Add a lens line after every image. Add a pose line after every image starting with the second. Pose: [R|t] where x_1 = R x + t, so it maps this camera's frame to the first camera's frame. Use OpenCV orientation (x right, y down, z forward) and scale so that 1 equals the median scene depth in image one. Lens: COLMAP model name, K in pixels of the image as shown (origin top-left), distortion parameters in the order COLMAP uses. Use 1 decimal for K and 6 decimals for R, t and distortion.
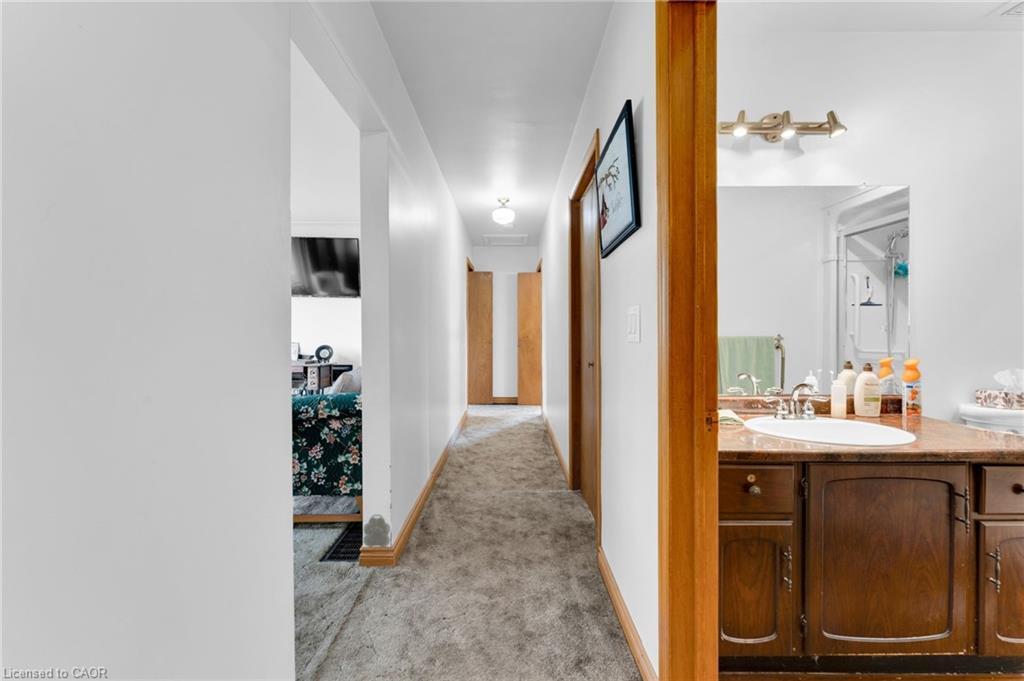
lens RADIAL K [[406.4, 0, 513.5], [0, 406.4, 333.4], [0, 0, 1]] dist [-0.001374, 0.000028]
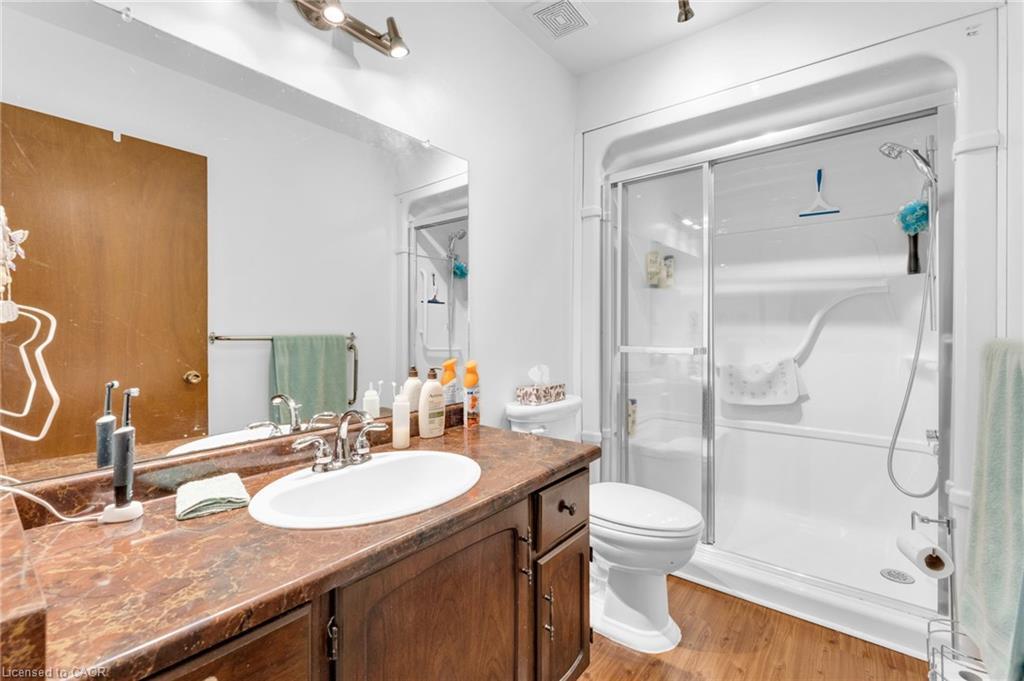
lens RADIAL K [[443.9, 0, 512.0], [0, 443.9, 340.5], [0, 0, 1]] dist [0.000026, 0.000055]
pose [[0.630297, -0.015244, 0.776204, 0.308258], [0.000215, 0.999811, 0.019460, 0.002501], [-0.776354, -0.012098, 0.630181, 0.344067]]
